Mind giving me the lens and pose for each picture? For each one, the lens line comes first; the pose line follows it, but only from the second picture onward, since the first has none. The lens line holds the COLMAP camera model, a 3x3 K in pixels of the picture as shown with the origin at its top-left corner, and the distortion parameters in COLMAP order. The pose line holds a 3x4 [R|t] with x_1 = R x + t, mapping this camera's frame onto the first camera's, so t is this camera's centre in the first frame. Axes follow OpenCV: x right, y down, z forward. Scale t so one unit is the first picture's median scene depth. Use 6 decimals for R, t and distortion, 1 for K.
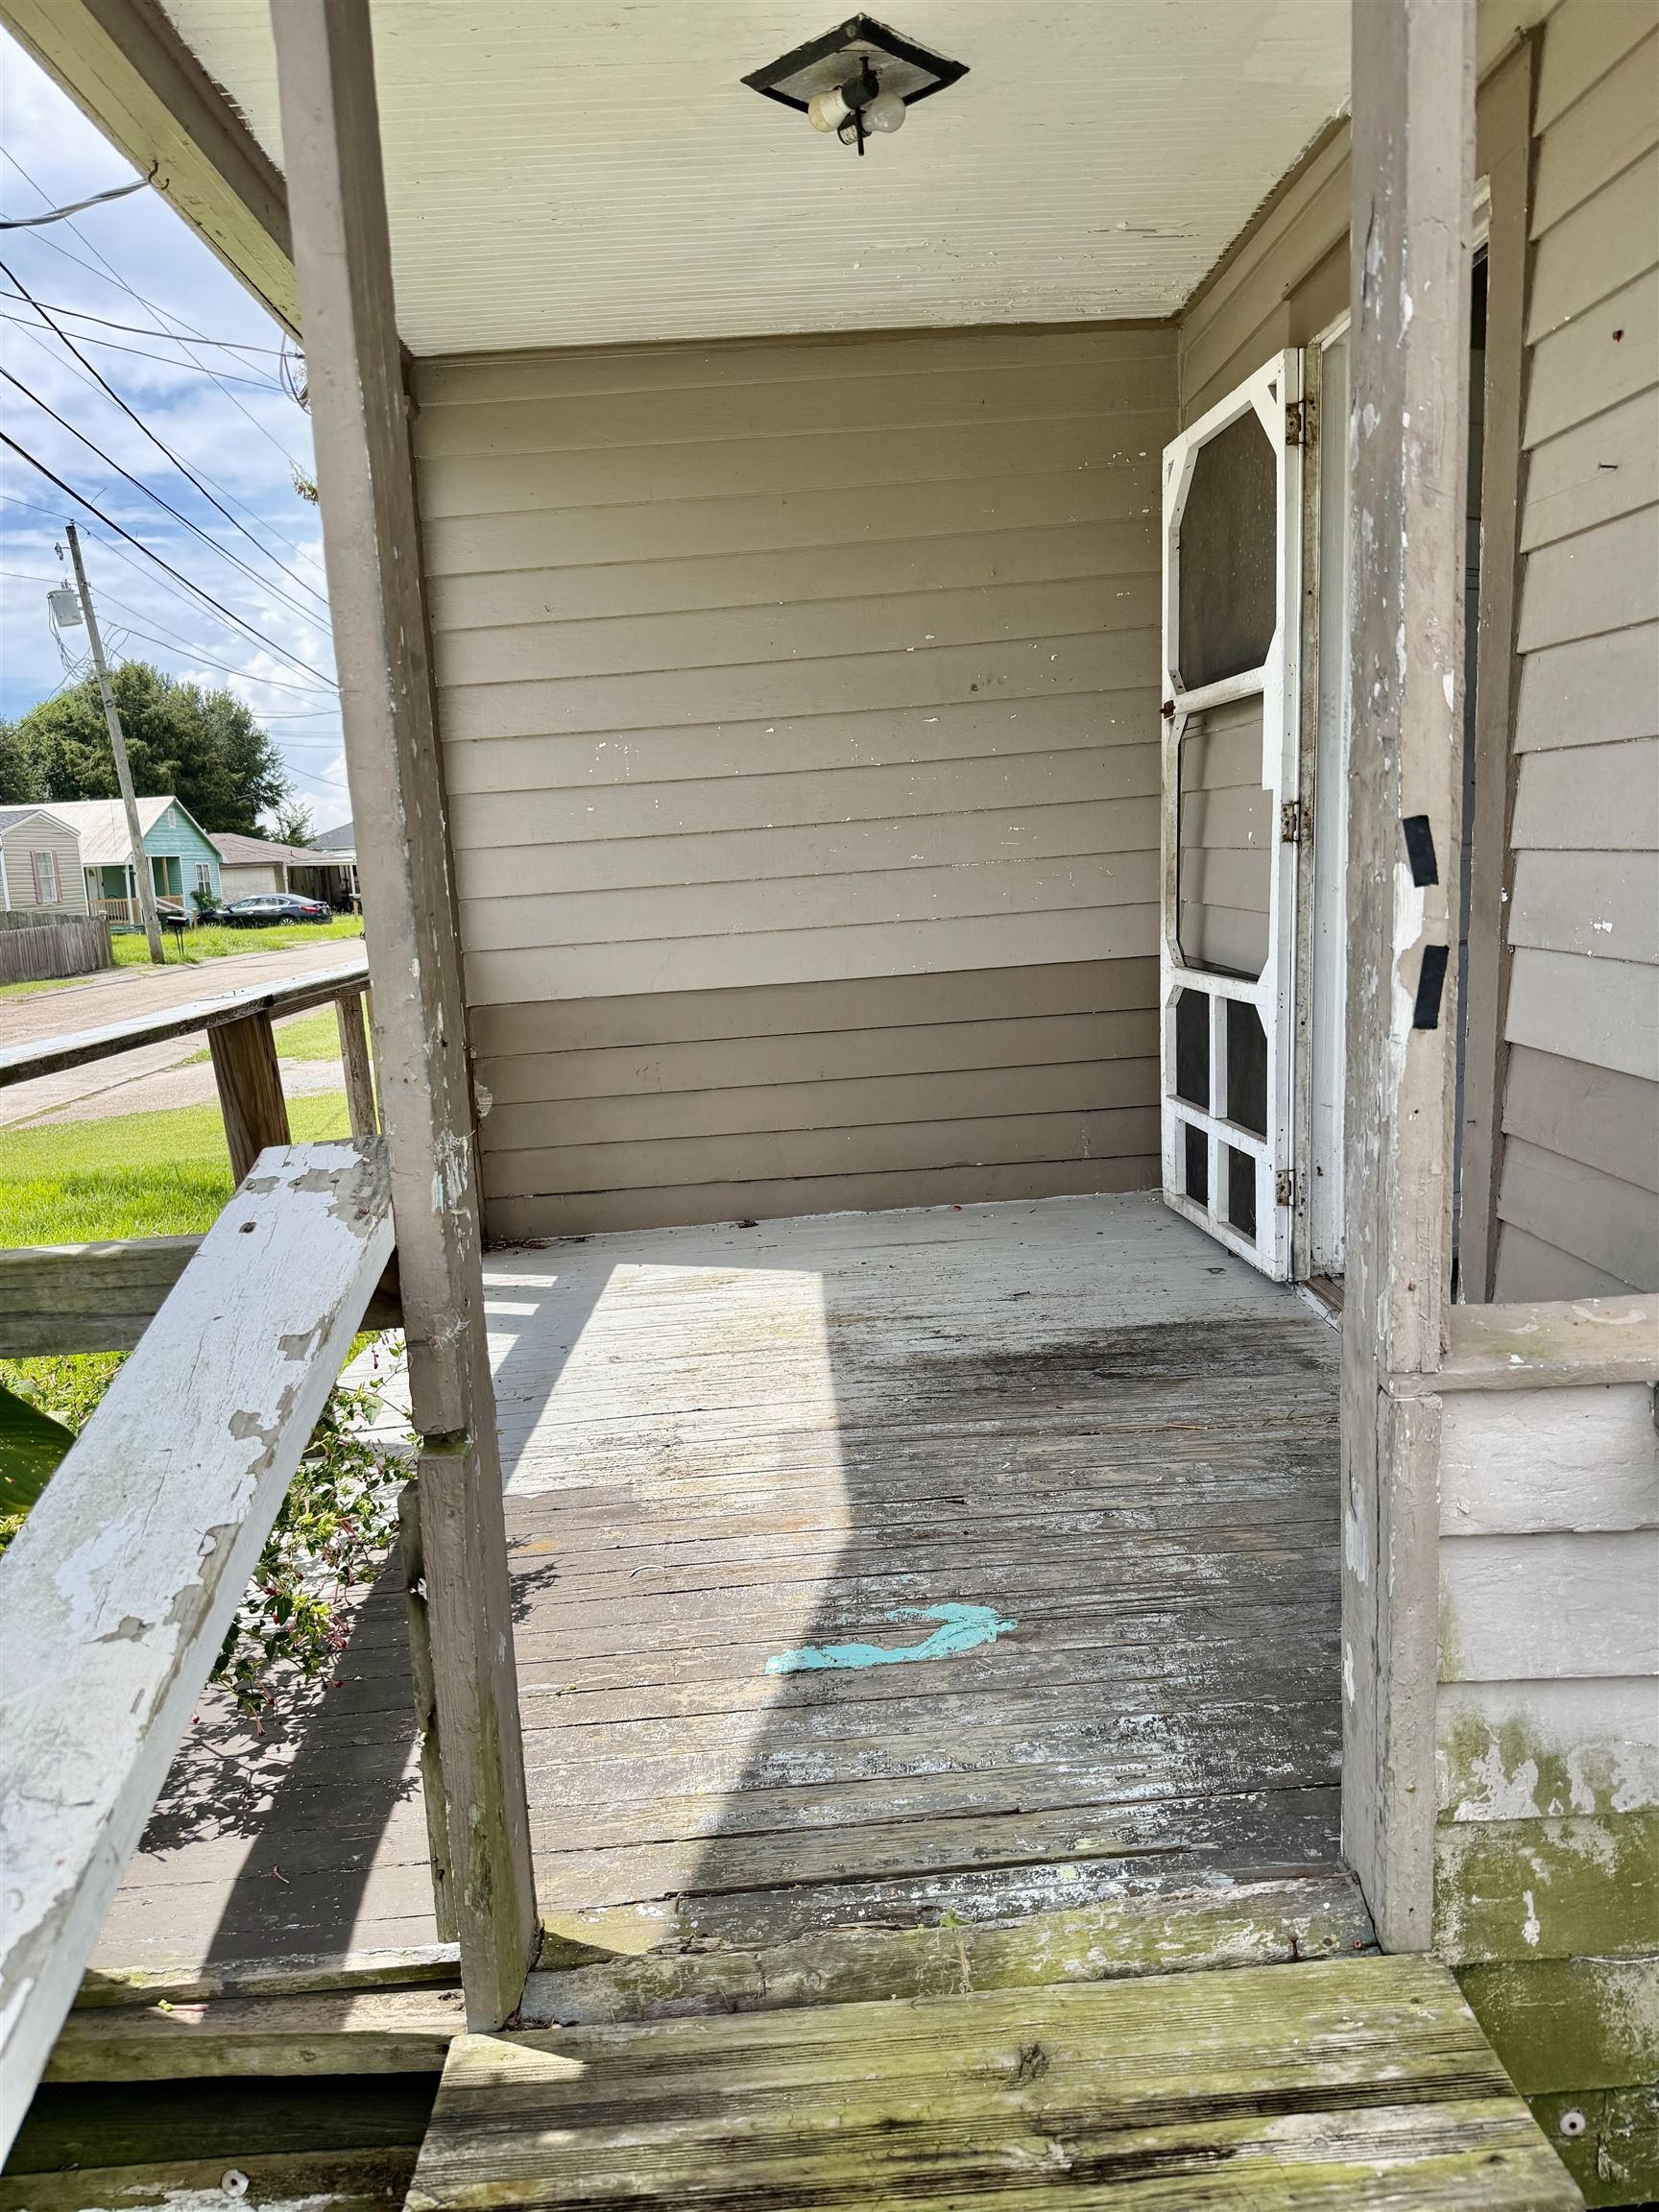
lens RADIAL K [[1550.7, 0, 829.3], [0, 1550.7, 1110.8], [0, 0, 1]] dist [0.008303, -0.002251]
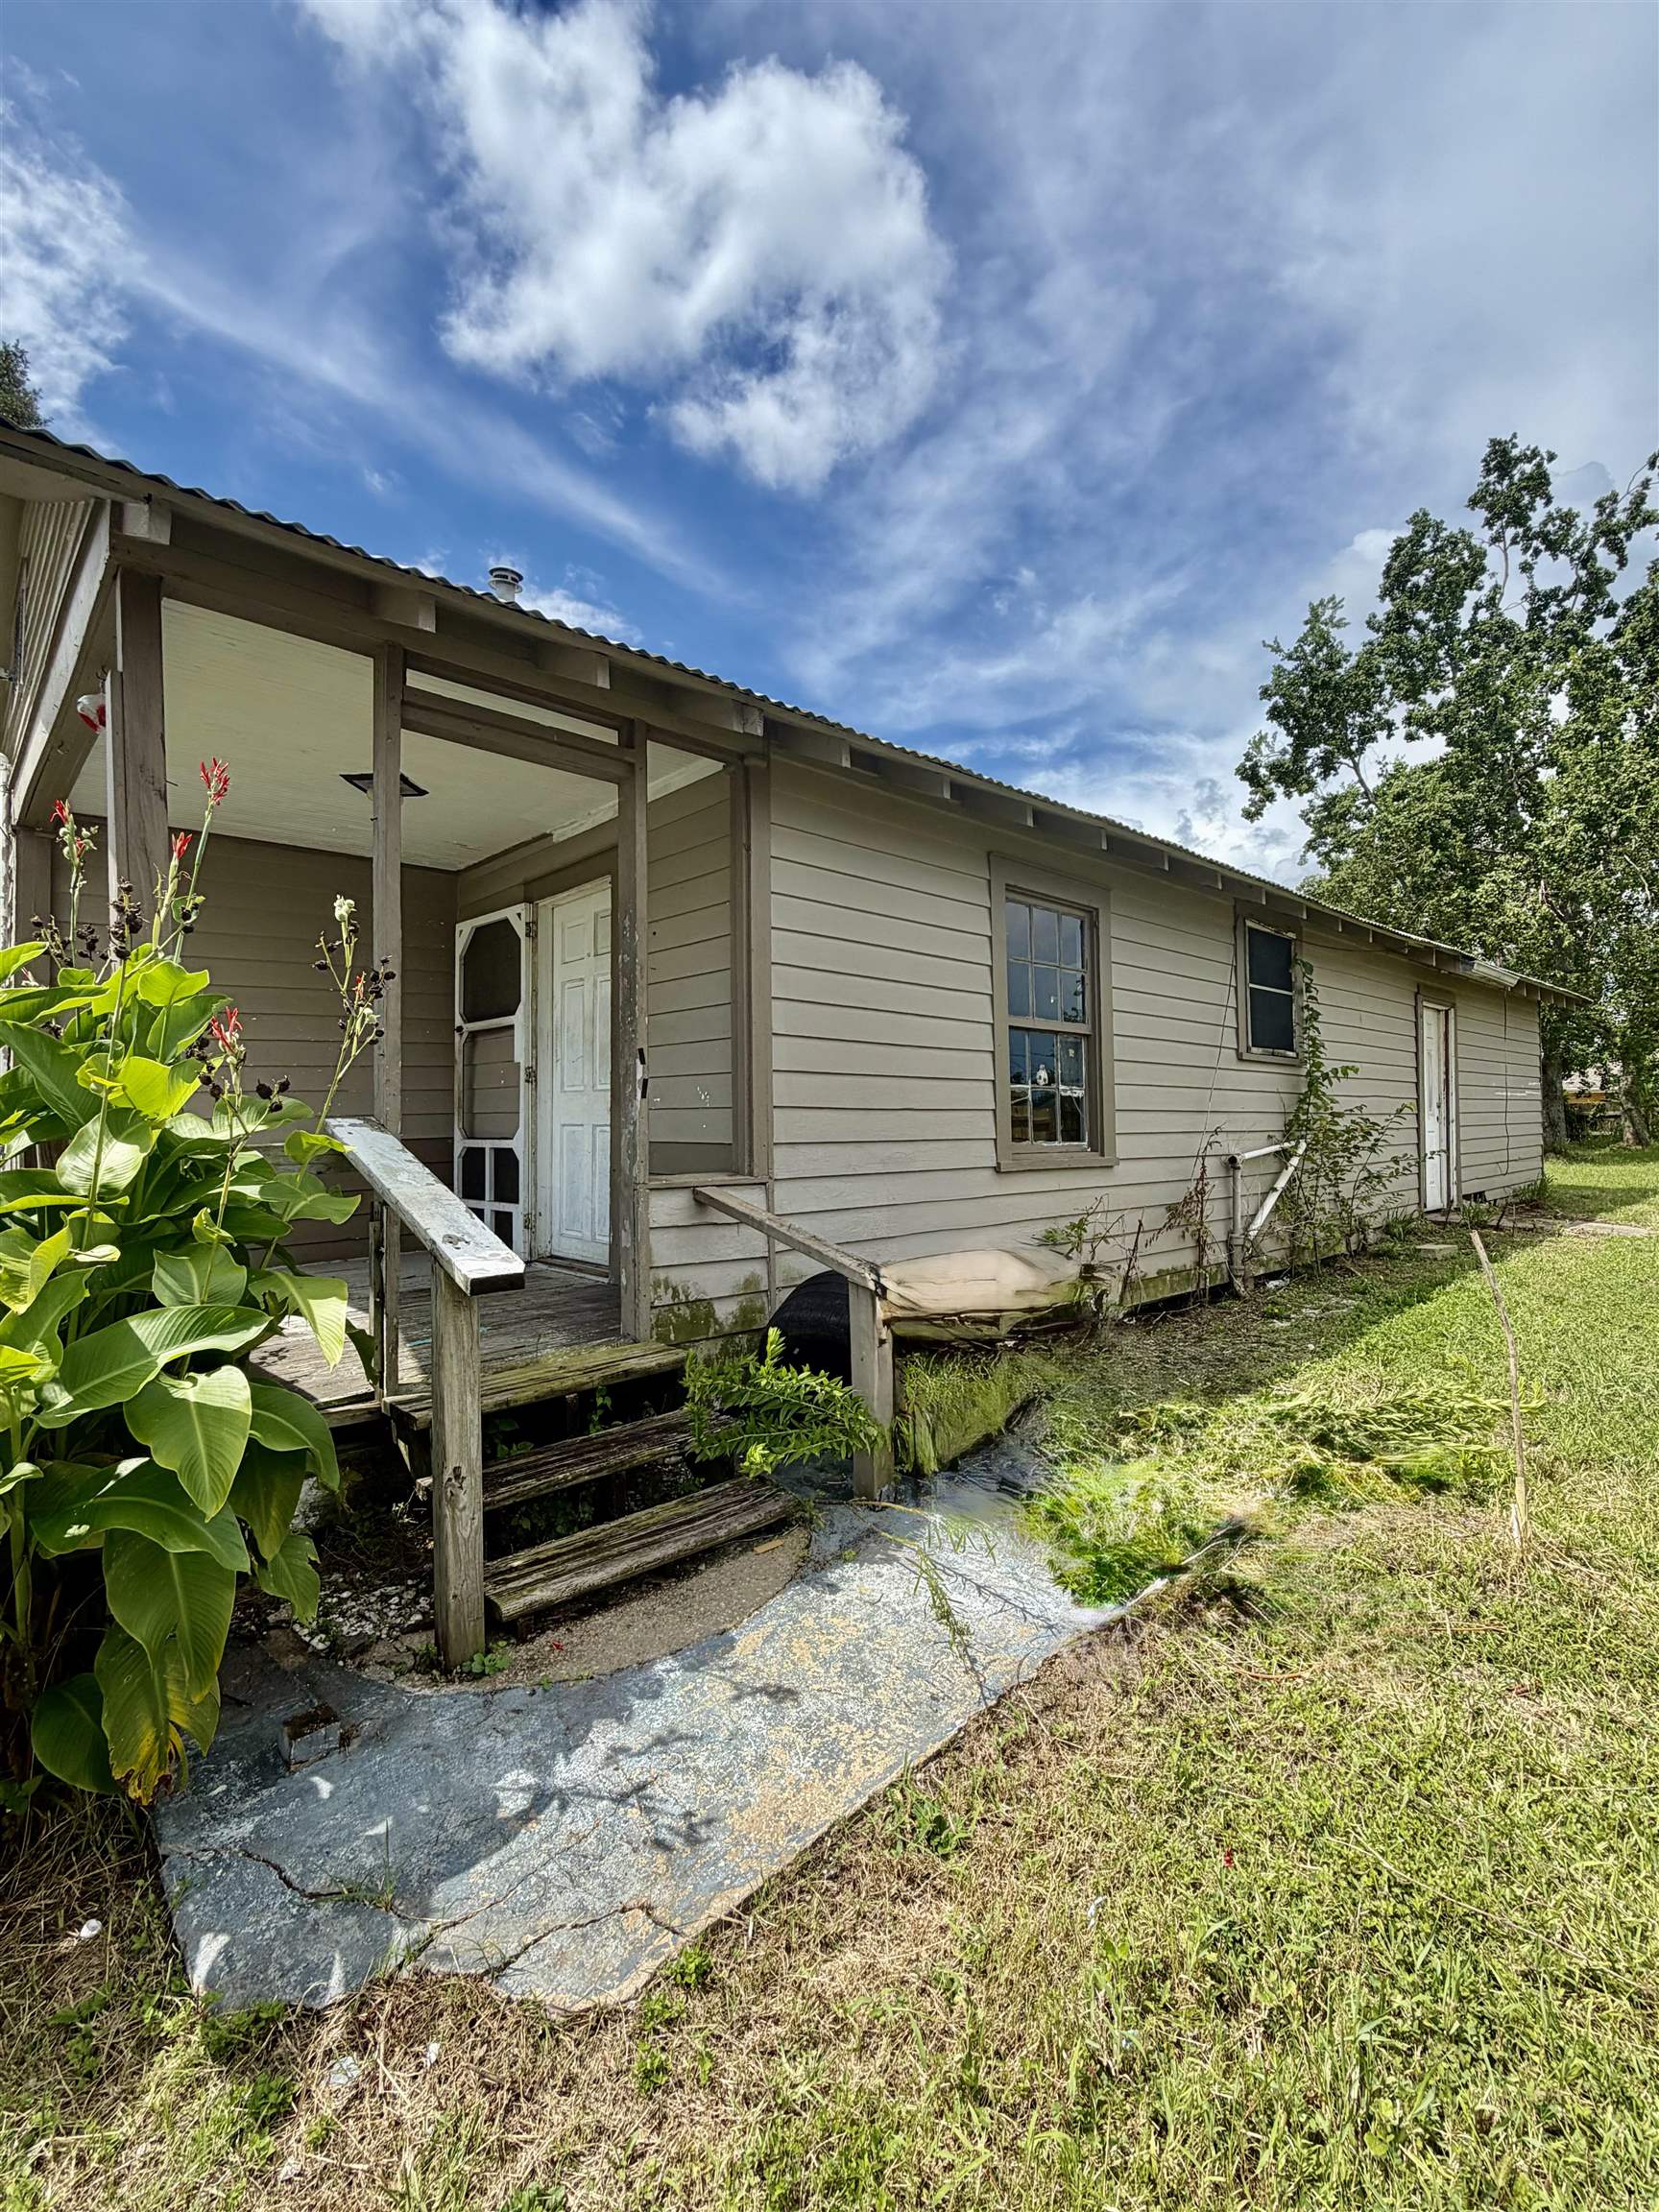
lens RADIAL K [[985.1, 0, 825.0], [0, 985.1, 1113.8], [0, 0, 1]] dist [-0.000509, -0.000019]
pose [[0.754910, 0.044362, 0.654327, -0.397248], [0.085146, 0.982636, -0.164856, 0.189038], [-0.650278, 0.180165, 0.738024, -0.514900]]
